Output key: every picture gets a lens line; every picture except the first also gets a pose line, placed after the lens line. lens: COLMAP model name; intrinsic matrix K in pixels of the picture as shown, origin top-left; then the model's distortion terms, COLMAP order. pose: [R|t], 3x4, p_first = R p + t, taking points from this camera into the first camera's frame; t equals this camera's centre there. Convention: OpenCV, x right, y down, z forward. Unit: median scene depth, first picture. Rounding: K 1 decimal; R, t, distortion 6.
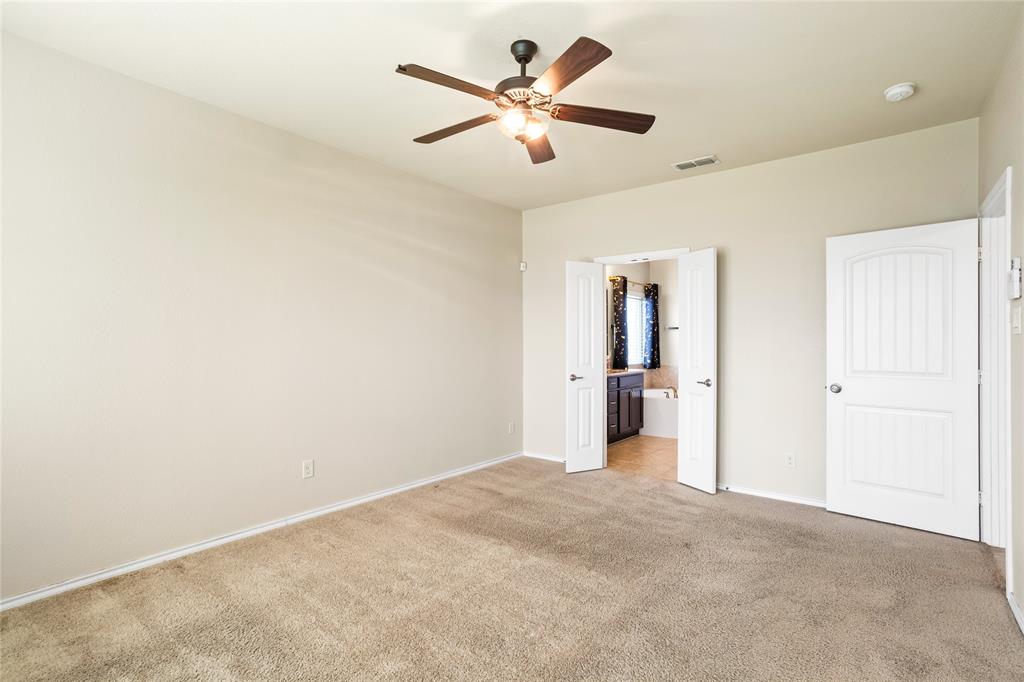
lens RADIAL K [[504.7, 0, 513.1], [0, 504.7, 346.9], [0, 0, 1]] dist [-0.018271, 0.004425]
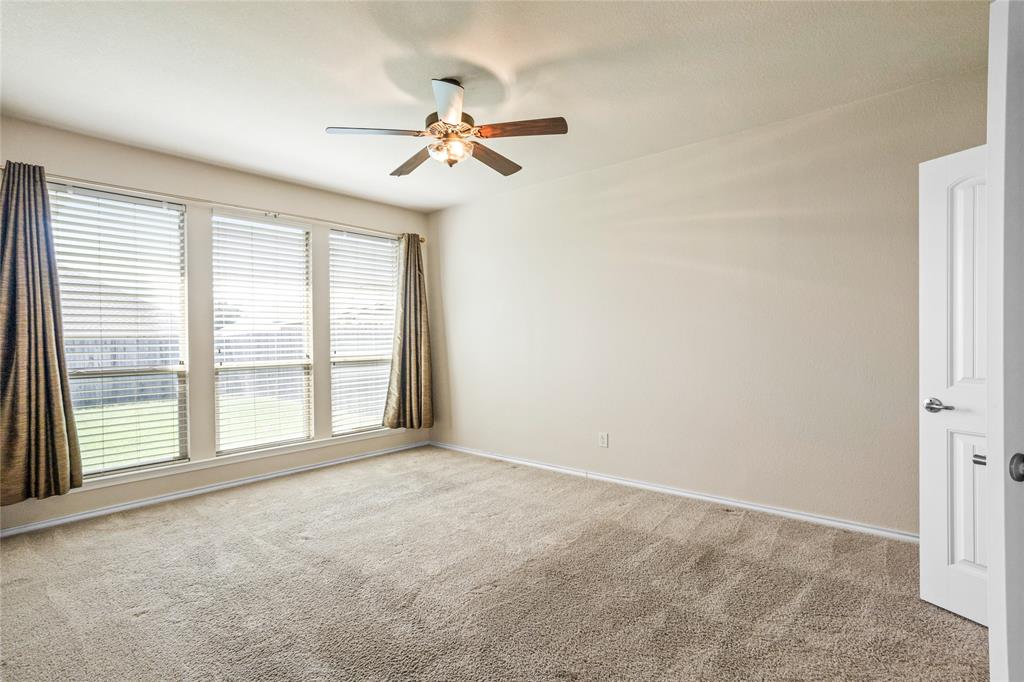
lens RADIAL K [[504.7, 0, 513.7], [0, 504.7, 346.7], [0, 0, 1]] dist [-0.018271, 0.004425]
pose [[-0.086720, 0.015011, -0.996120, 0.761362], [0.013640, 0.999811, 0.013879, -0.007228], [0.996139, -0.012383, -0.086908, 0.800501]]
